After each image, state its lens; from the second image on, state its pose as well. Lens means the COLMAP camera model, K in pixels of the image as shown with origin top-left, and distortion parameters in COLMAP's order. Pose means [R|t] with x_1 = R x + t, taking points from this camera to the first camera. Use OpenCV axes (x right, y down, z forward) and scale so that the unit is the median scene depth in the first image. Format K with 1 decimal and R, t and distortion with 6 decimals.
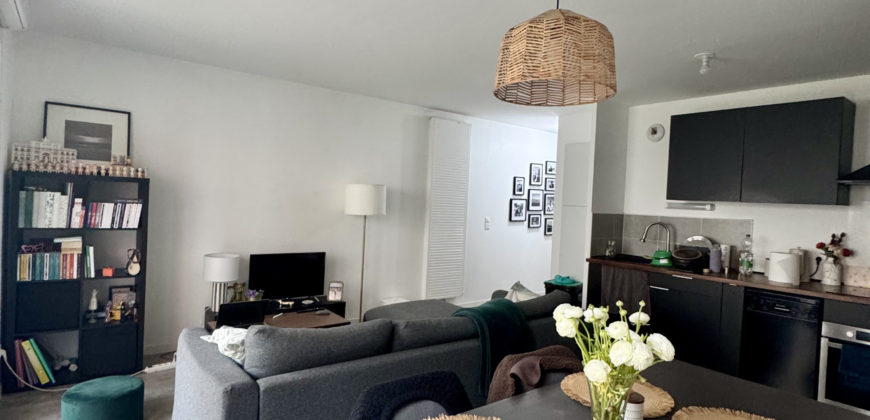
lens RADIAL K [[458.9, 0, 436.1], [0, 458.9, 208.8], [0, 0, 1]] dist [-0.003232, 0.000170]
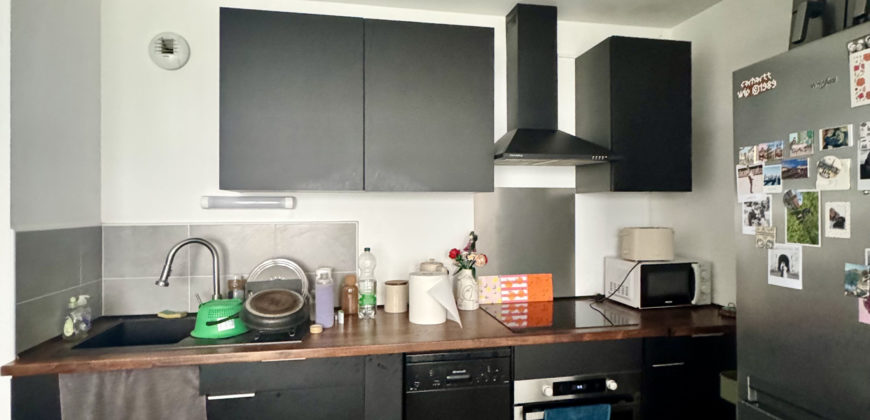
lens RADIAL K [[458.9, 0, 436.1], [0, 458.9, 208.8], [0, 0, 1]] dist [-0.003232, 0.000170]
pose [[0.452124, -0.046999, 0.890716, 0.226962], [0.038329, 0.998712, 0.033242, -0.009302], [-0.891131, 0.019111, 0.453343, 0.713649]]
